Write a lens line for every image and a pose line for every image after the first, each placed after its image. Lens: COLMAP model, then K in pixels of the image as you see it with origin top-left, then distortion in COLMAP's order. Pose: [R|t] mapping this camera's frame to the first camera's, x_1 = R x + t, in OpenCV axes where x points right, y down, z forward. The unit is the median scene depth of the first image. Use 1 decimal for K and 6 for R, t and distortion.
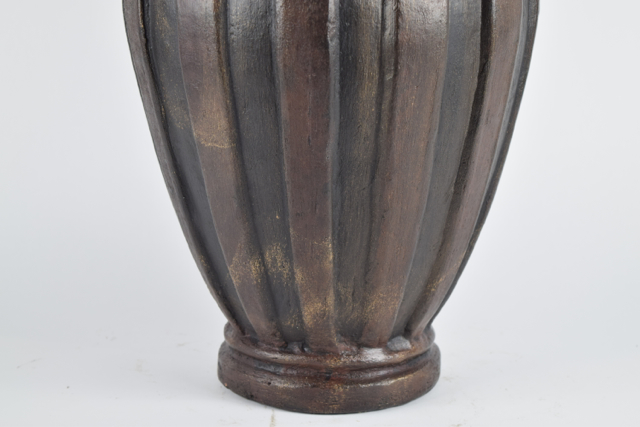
lens RADIAL K [[1488.1, 0, 320.0], [0, 1488.1, 213.5], [0, 0, 1]] dist [0.109846, 0.072481]
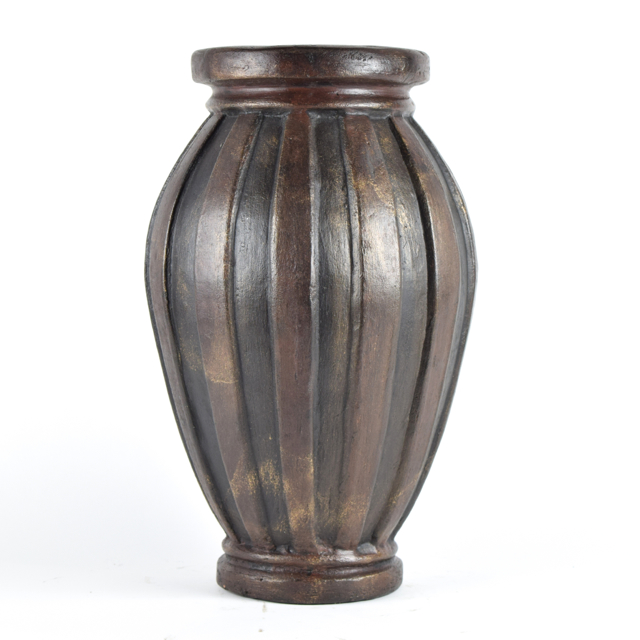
lens RADIAL K [[2302.6, 0, 320.0], [0, 2302.6, 320.0], [0, 0, 1]] dist [-0.005375, 1.246006]
pose [[0.999868, 0.002212, 0.016085, -0.018067], [-0.000123, 0.991684, -0.128698, 0.157592], [-0.016236, 0.128679, 0.991553, -0.982348]]
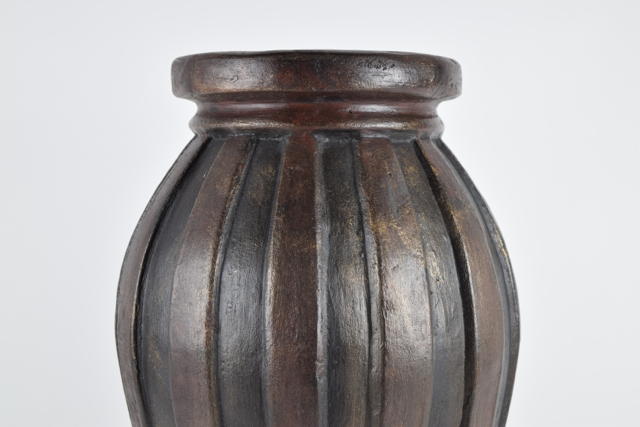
lens RADIAL K [[1488.1, 0, 320.0], [0, 1488.1, 213.5], [0, 0, 1]] dist [0.109846, 0.072481]
pose [[0.999908, 0.001734, 0.013431, -0.005849], [0.000347, 0.988166, -0.153386, -0.067200], [-0.013538, 0.153377, 0.988075, -0.029575]]
